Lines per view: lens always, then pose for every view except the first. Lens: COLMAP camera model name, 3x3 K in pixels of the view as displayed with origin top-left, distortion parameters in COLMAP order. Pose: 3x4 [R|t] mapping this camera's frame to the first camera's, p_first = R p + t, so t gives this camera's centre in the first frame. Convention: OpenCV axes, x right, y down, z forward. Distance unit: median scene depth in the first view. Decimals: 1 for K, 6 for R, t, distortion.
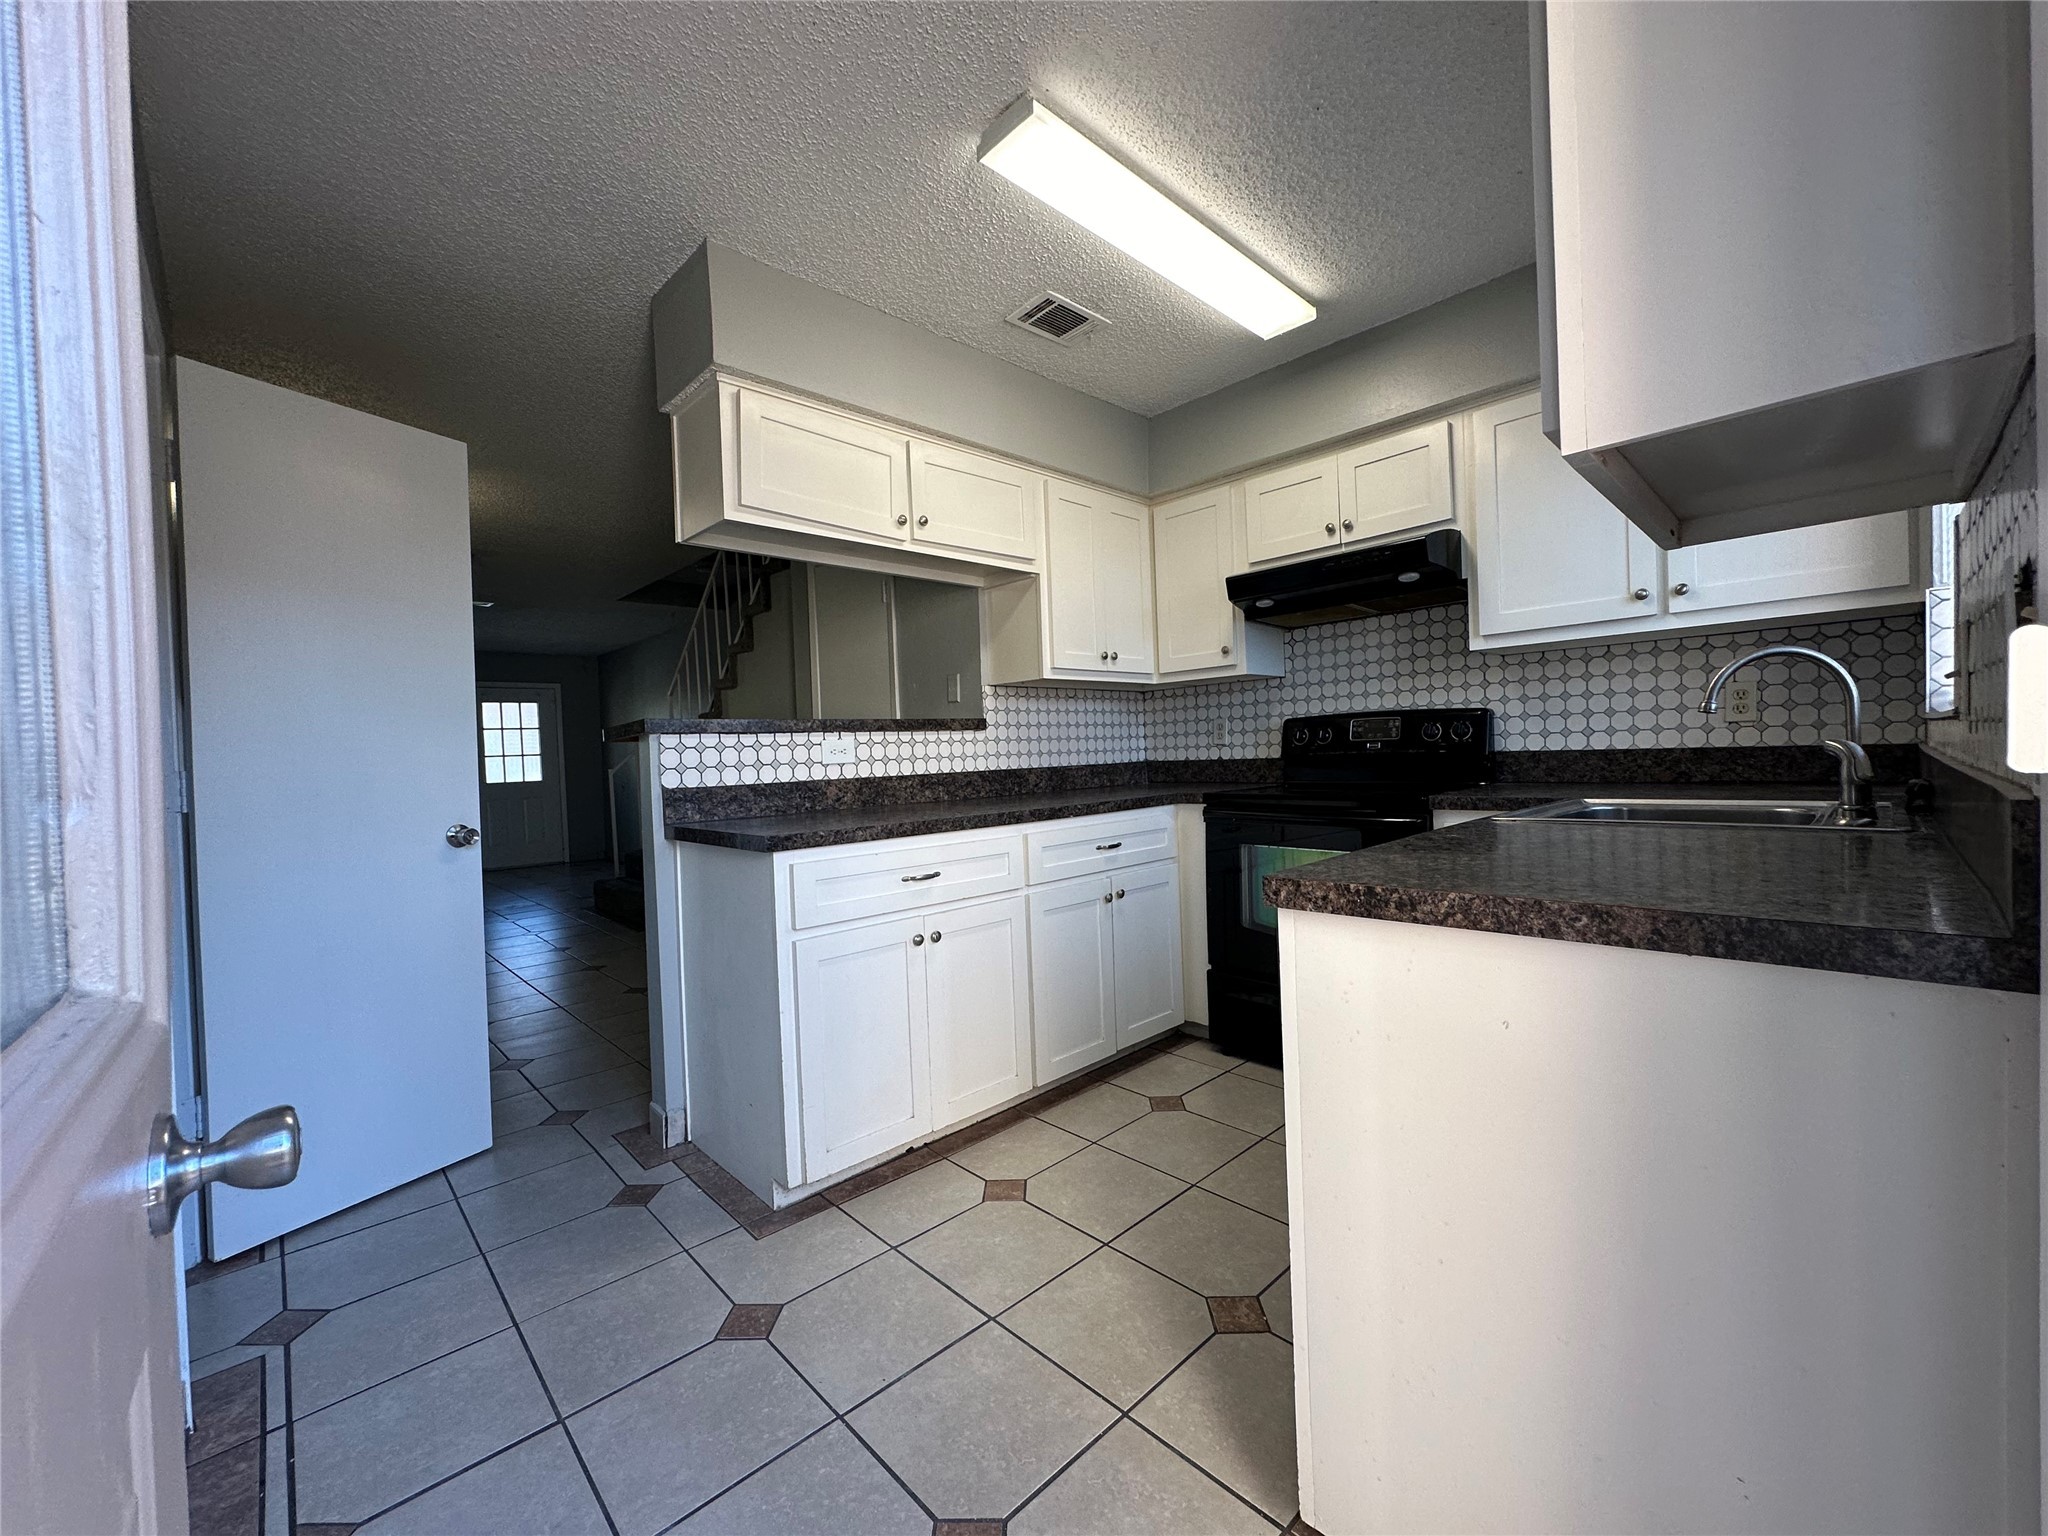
lens RADIAL K [[817.1, 0, 1021.5], [0, 817.1, 766.8], [0, 0, 1]] dist [-0.005640, 0.001568]
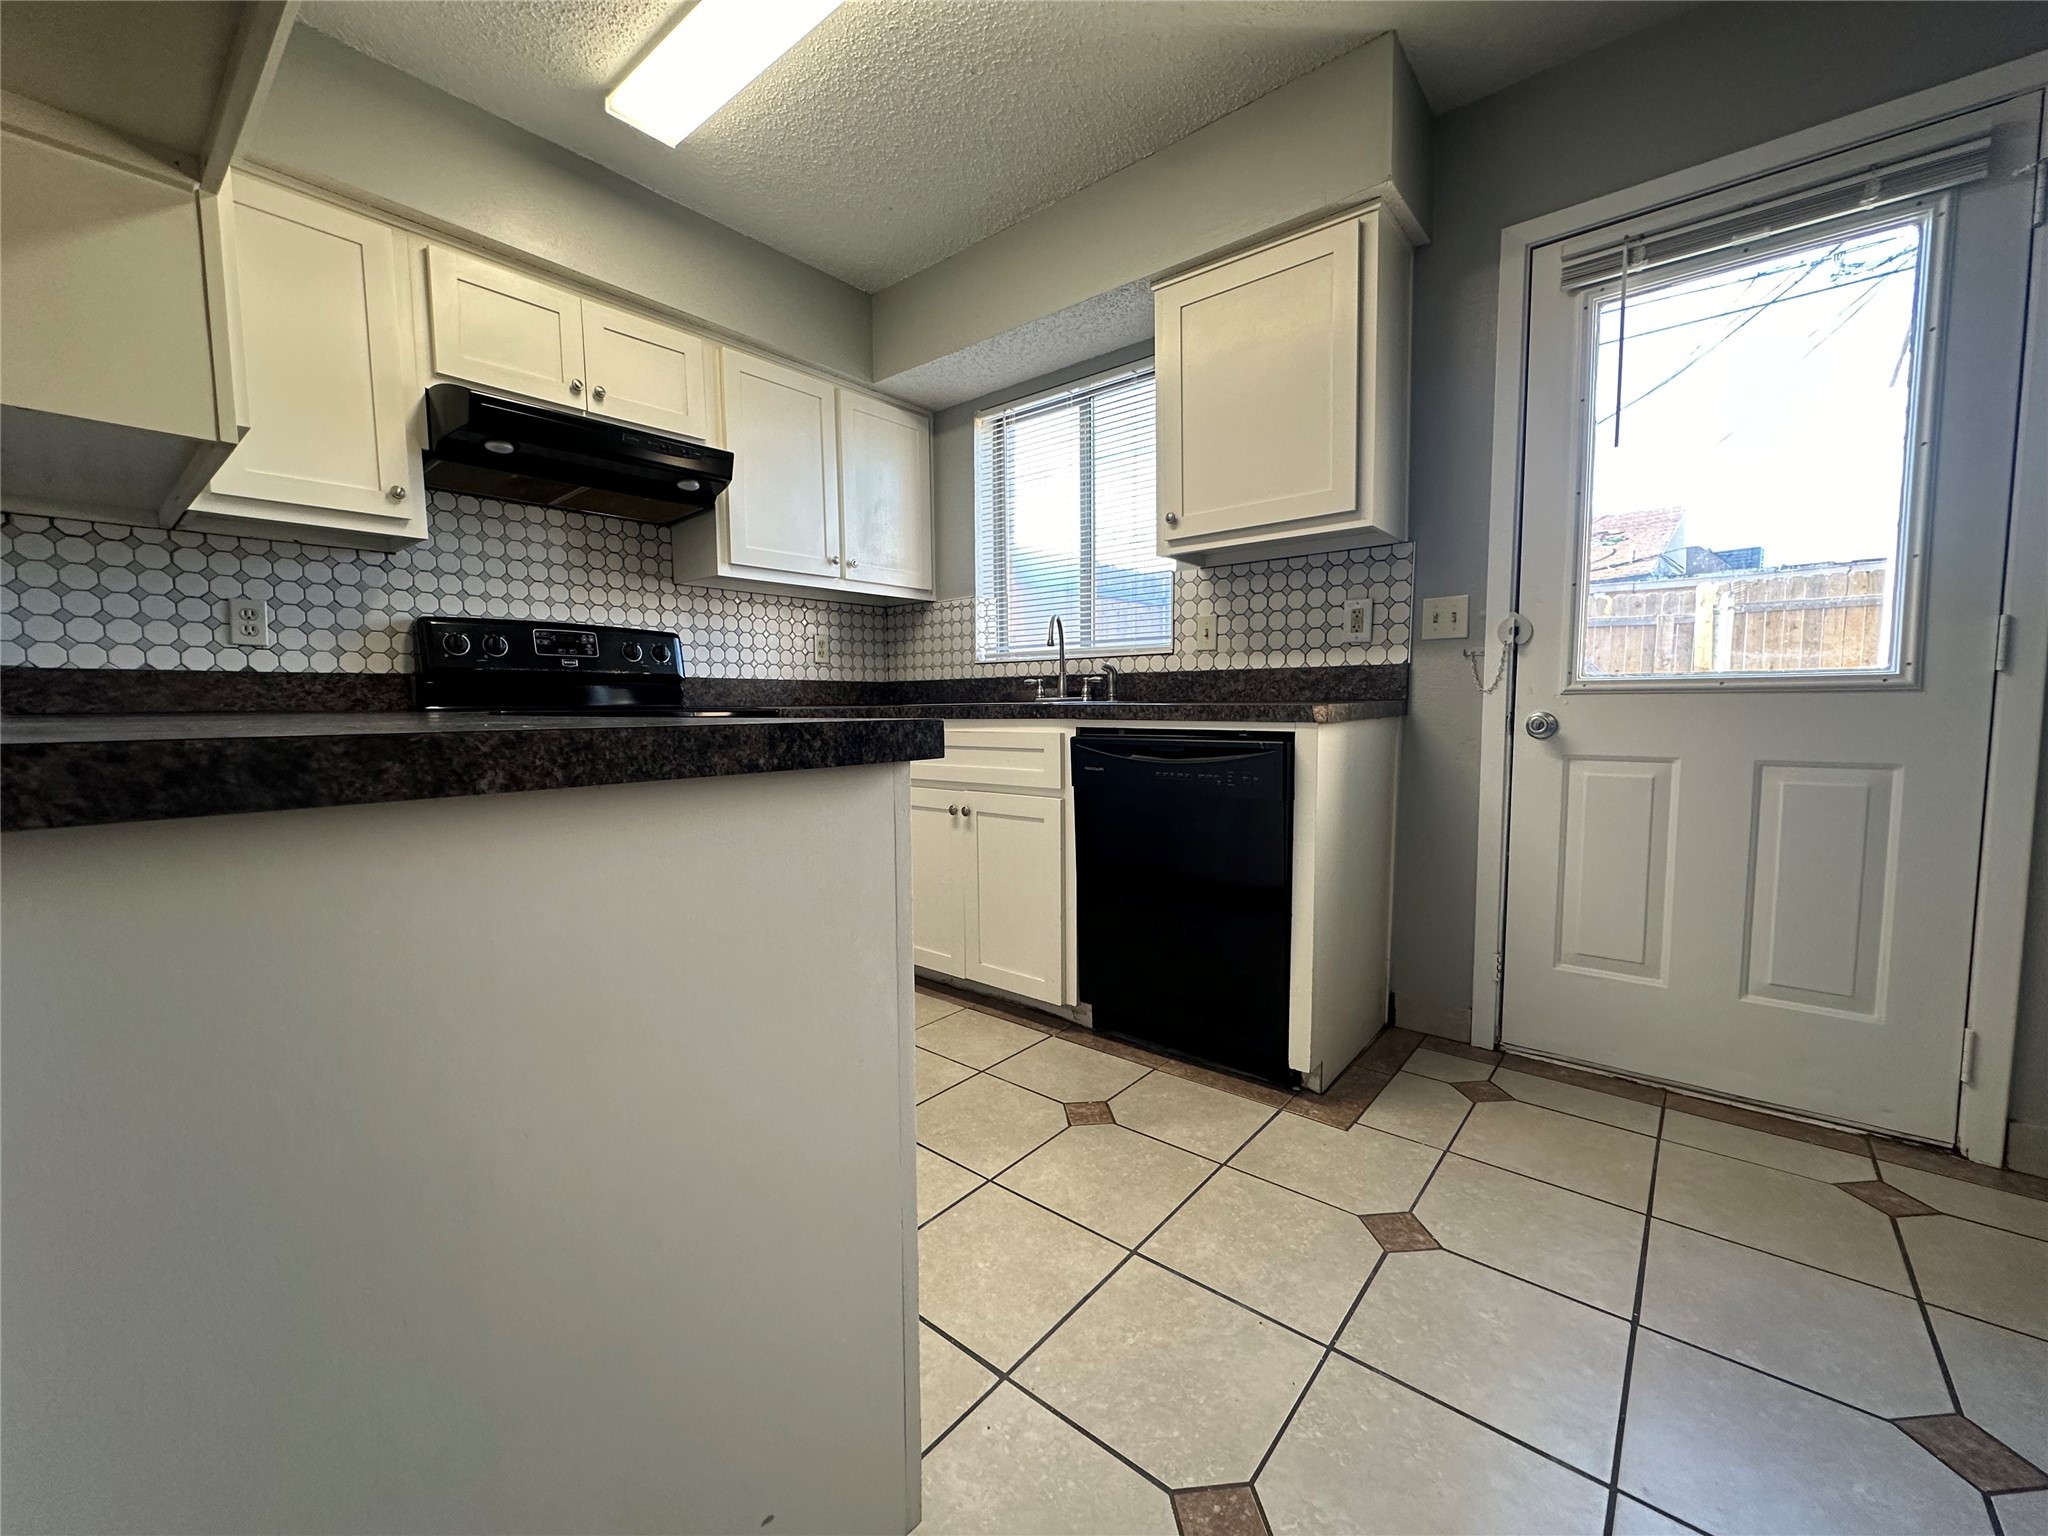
lens RADIAL K [[817.1, 0, 1022.5], [0, 817.1, 767.0], [0, 0, 1]] dist [-0.005640, 0.001568]
pose [[-0.116463, -0.040147, 0.992383, -0.531388], [0.030036, 0.998583, 0.043922, 0.066913], [-0.992741, 0.034923, -0.115092, 0.728216]]
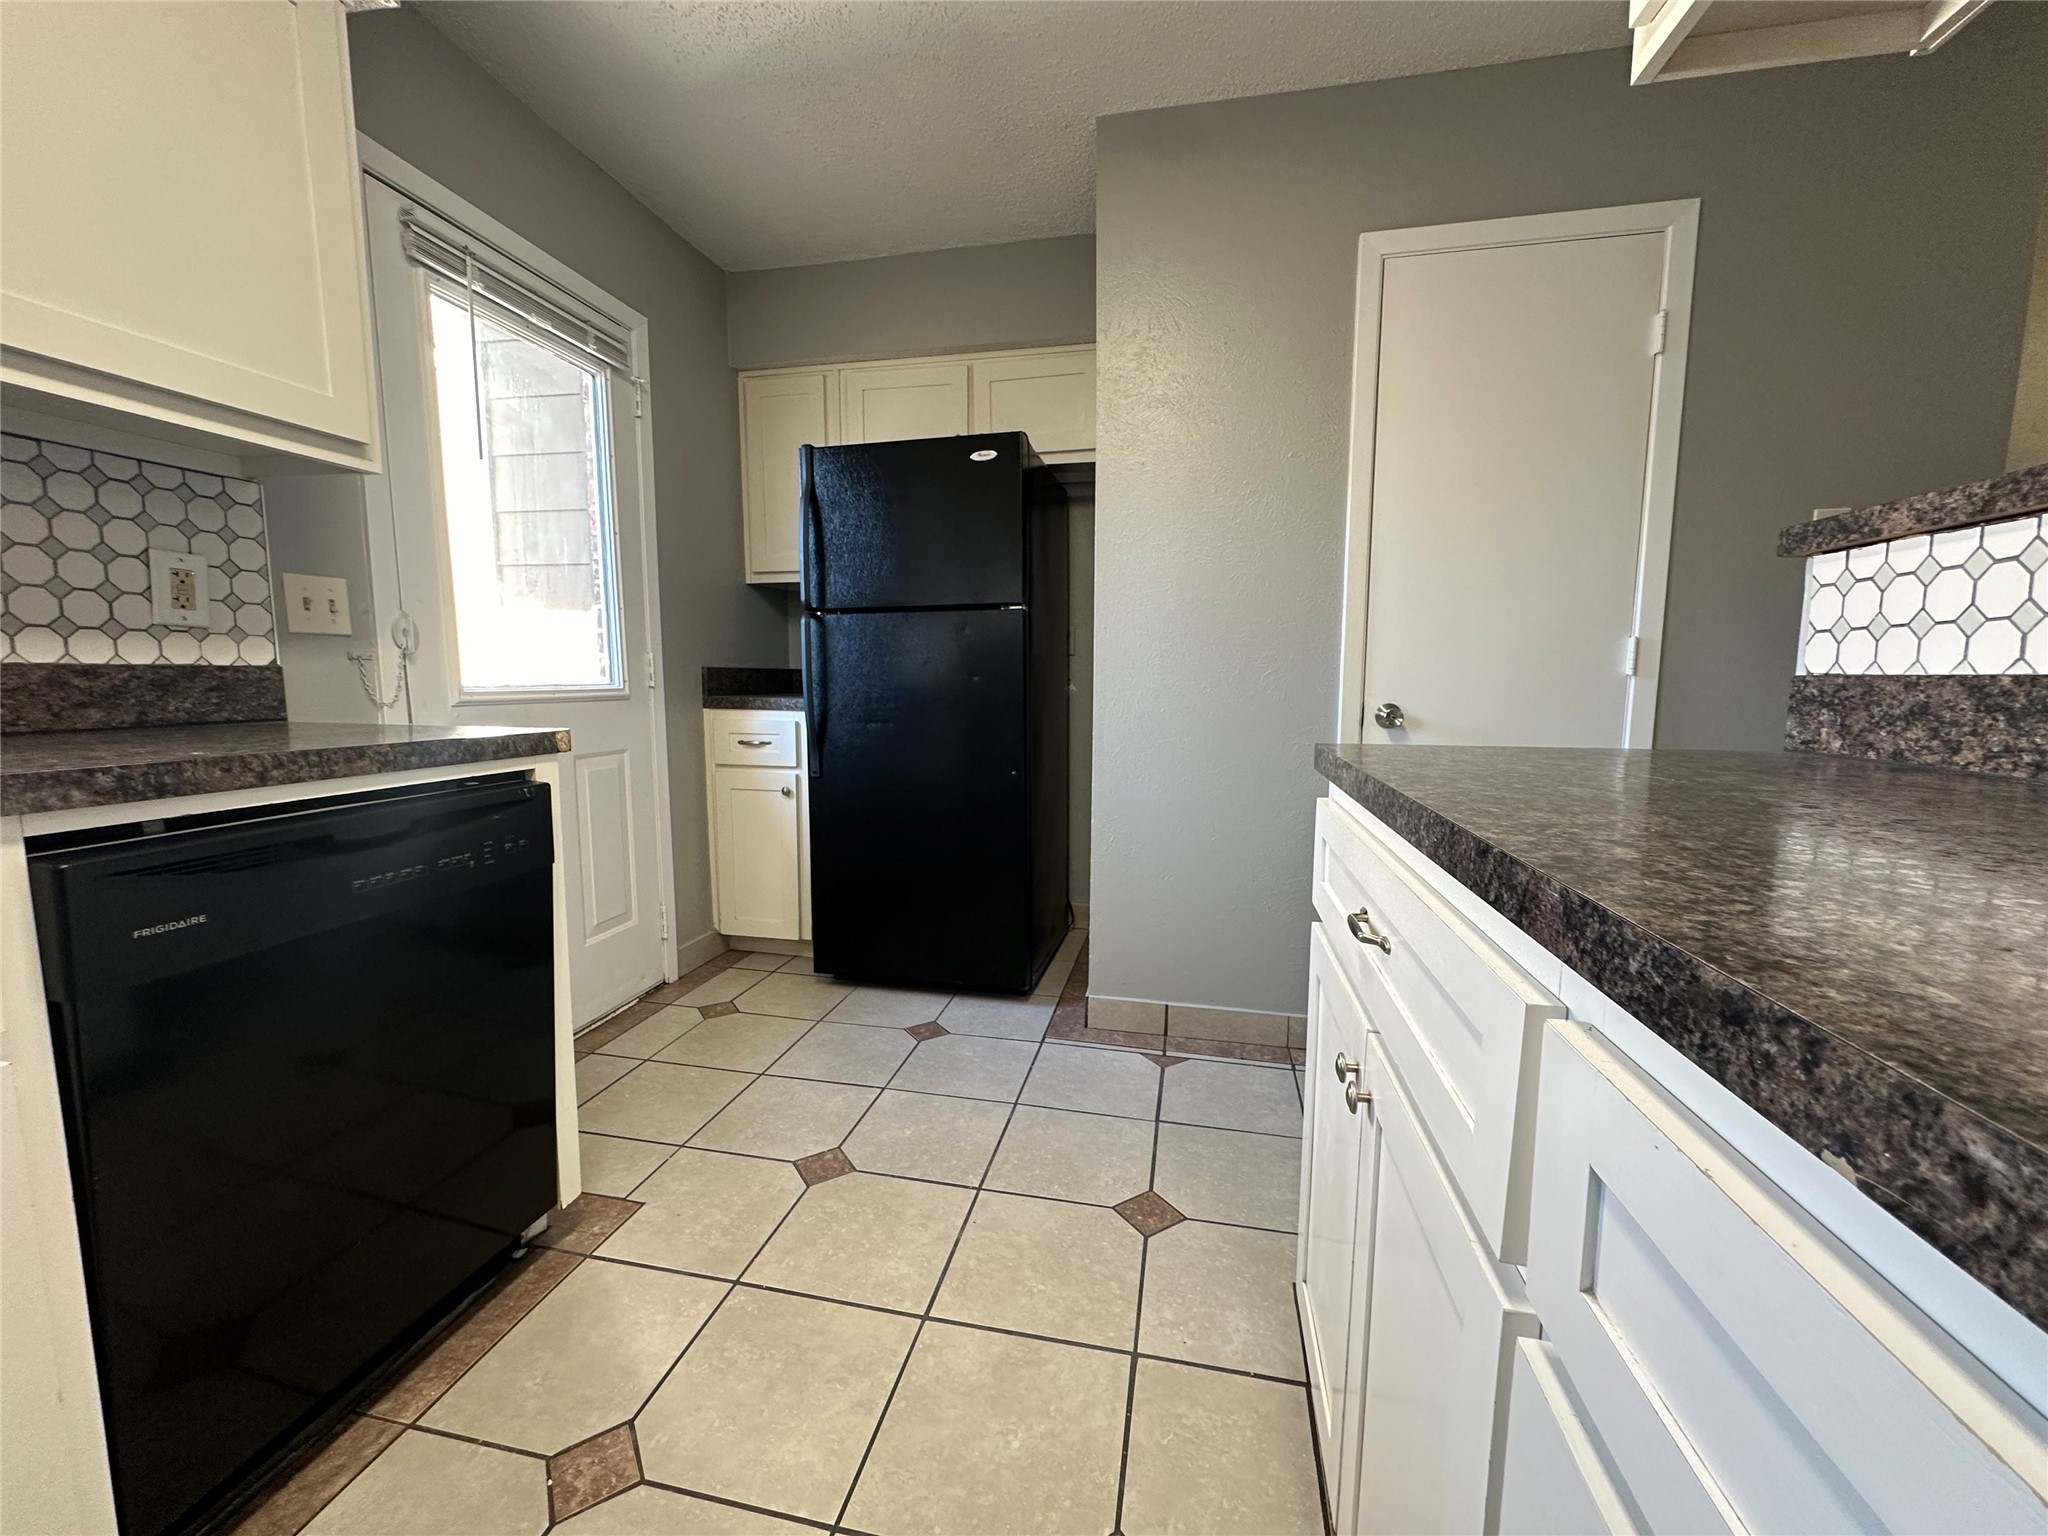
lens RADIAL K [[817.1, 0, 1026.3], [0, 817.1, 767.4], [0, 0, 1]] dist [-0.005640, 0.001568]
pose [[-0.817826, 0.097574, -0.567133, 0.178578], [0.016354, 0.989063, 0.146583, 0.003333], [0.575233, 0.110604, -0.810477, 1.009985]]
